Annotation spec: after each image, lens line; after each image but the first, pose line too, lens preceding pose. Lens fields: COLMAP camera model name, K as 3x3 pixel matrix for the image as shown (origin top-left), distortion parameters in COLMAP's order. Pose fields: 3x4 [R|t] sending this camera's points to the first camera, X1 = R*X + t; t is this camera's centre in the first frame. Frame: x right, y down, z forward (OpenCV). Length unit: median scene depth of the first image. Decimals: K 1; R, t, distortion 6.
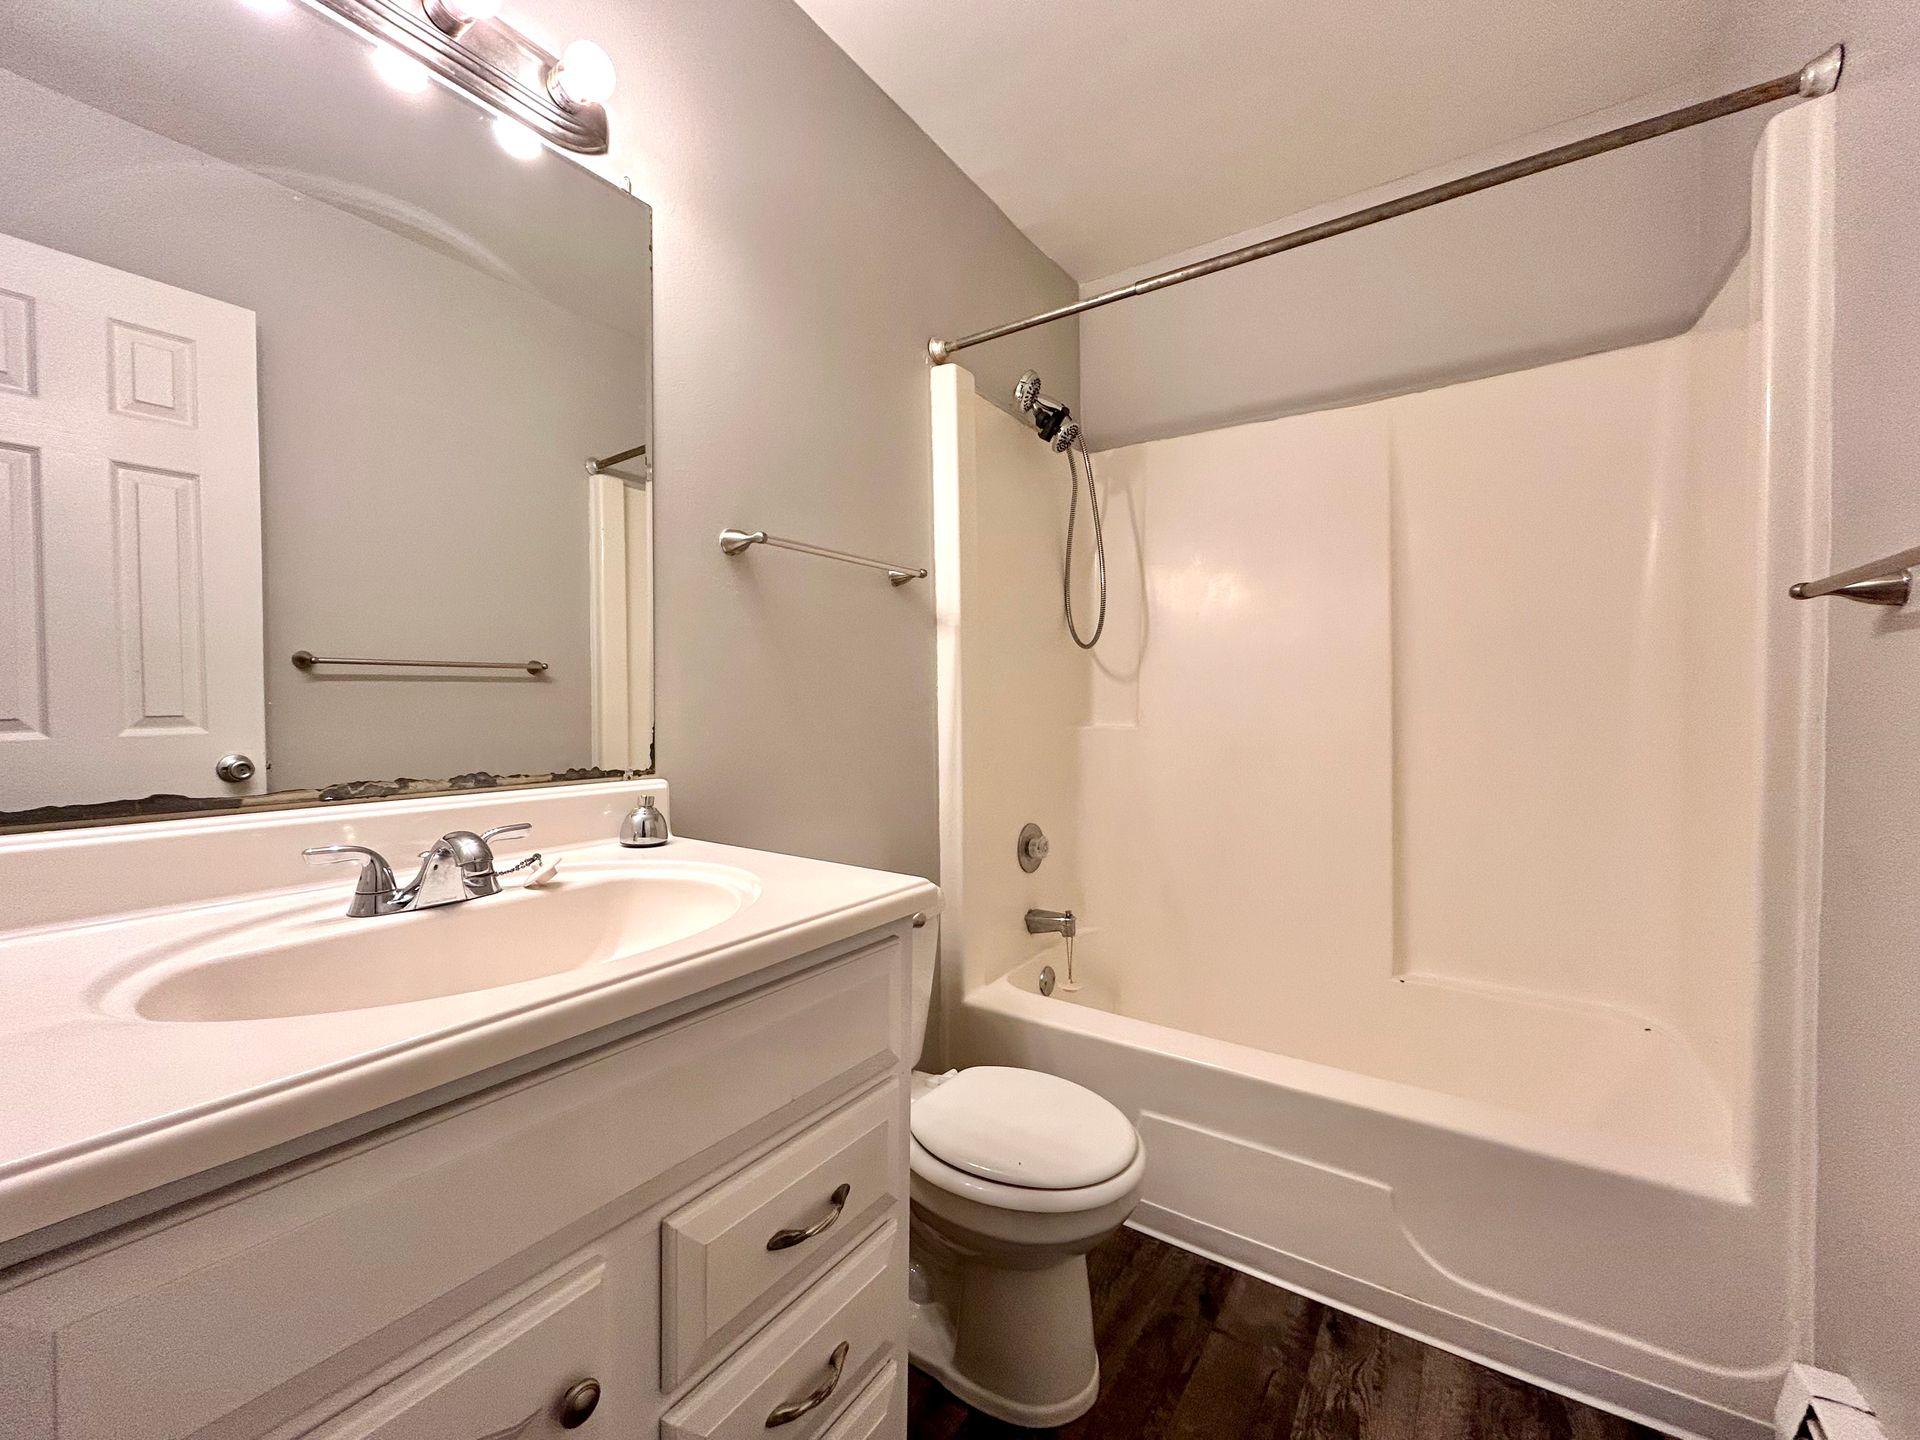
lens RADIAL K [[775.4, 0, 957.2], [0, 775.4, 719.7], [0, 0, 1]] dist [-0.001867, 0.000318]
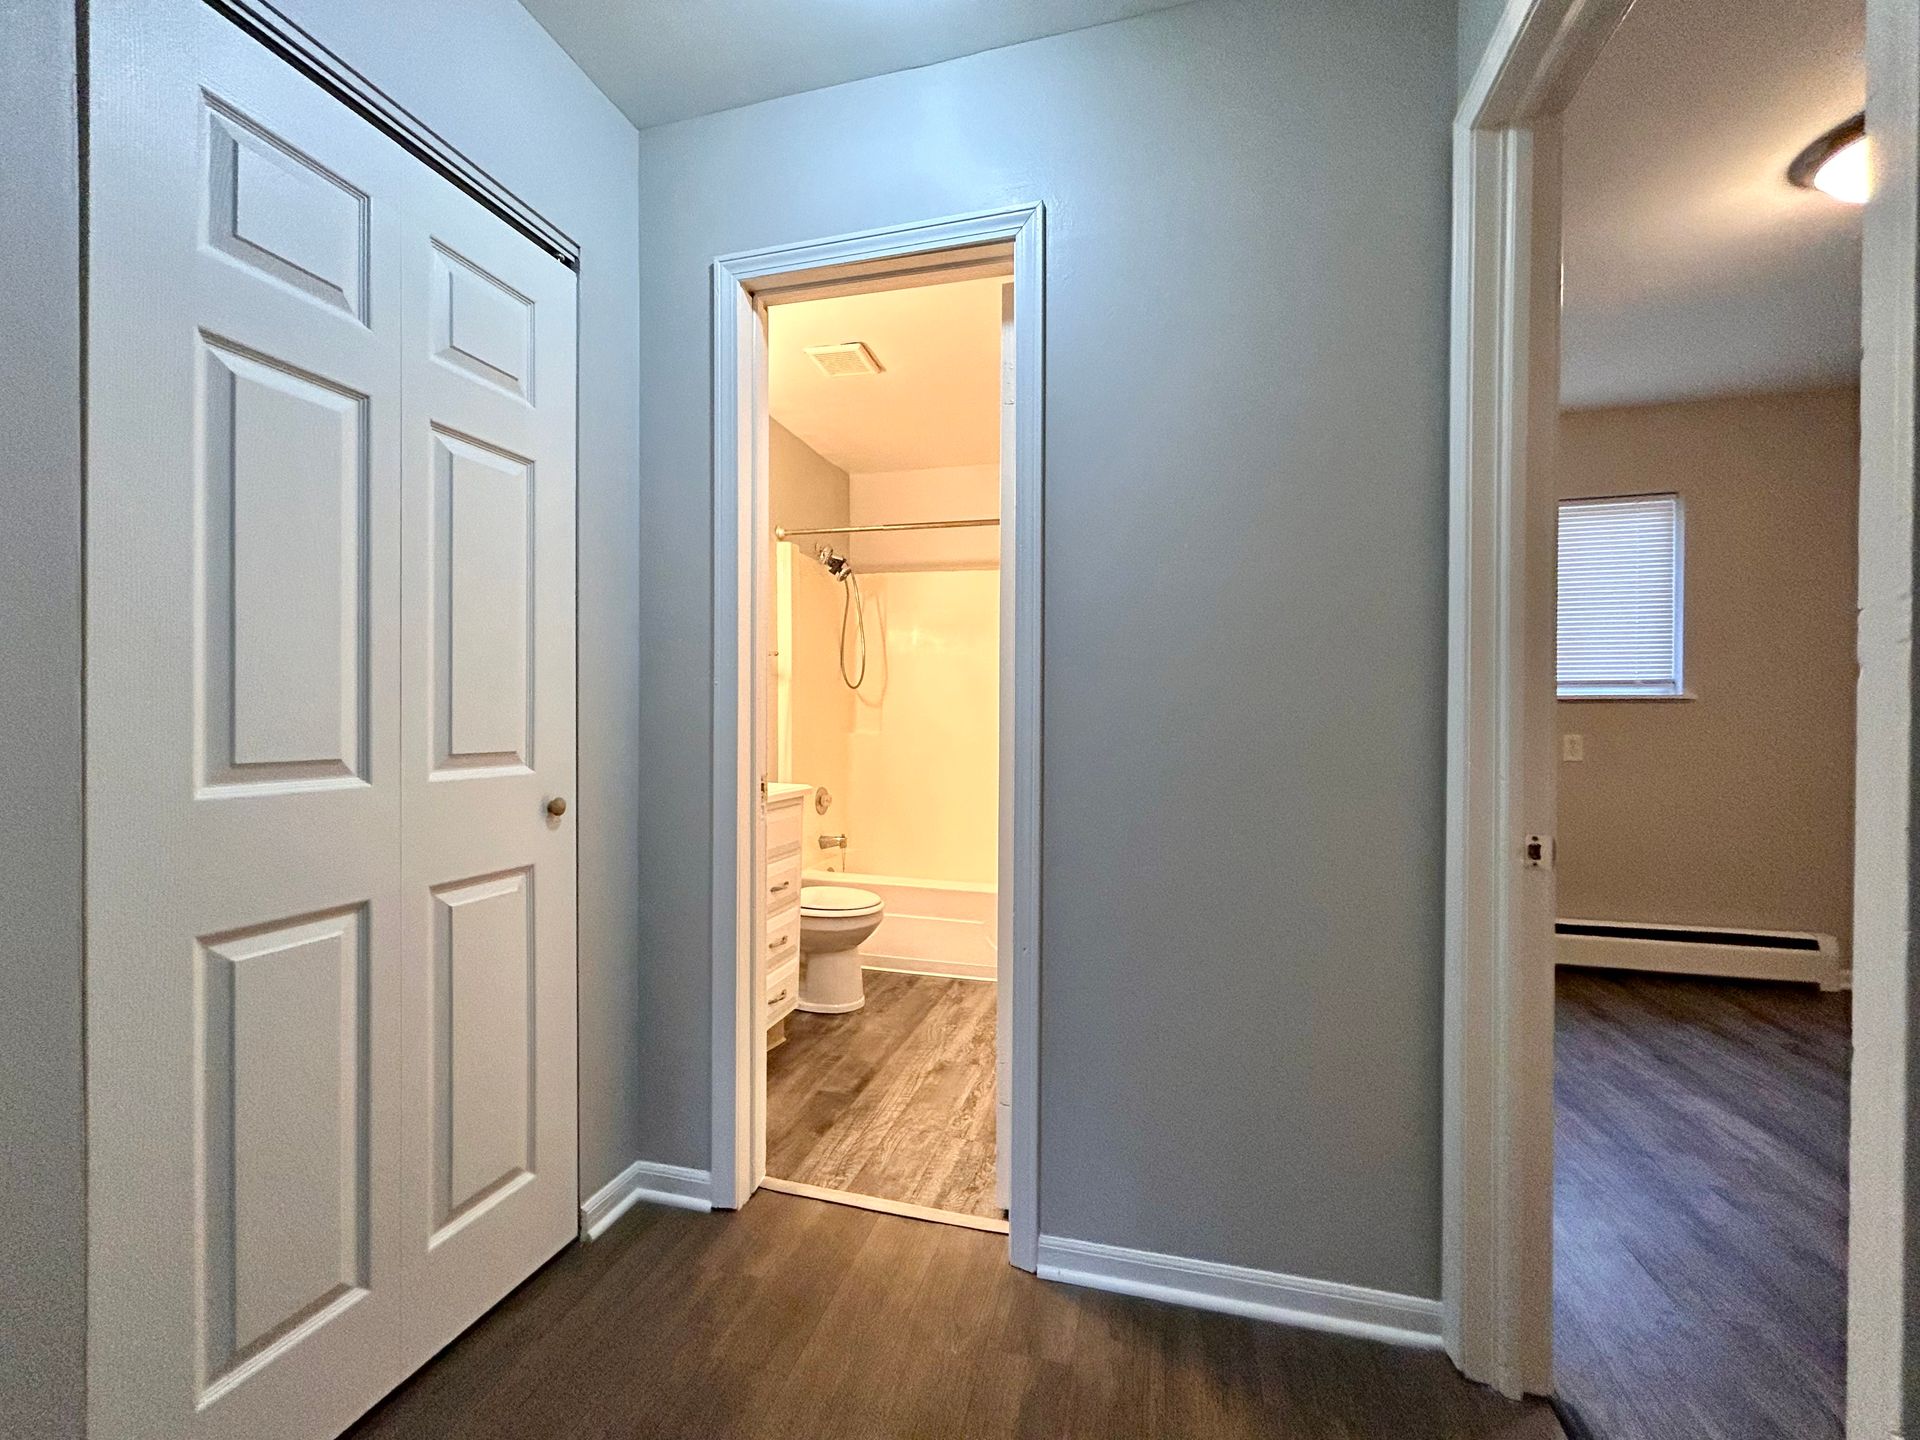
lens RADIAL K [[775.4, 0, 961.4], [0, 775.4, 721.5], [0, 0, 1]] dist [-0.001867, 0.000318]
pose [[0.944272, 0.012490, 0.328928, -0.192726], [-0.008872, 0.999883, -0.012496, 0.003154], [-0.329046, 0.008881, 0.944272, -0.793883]]
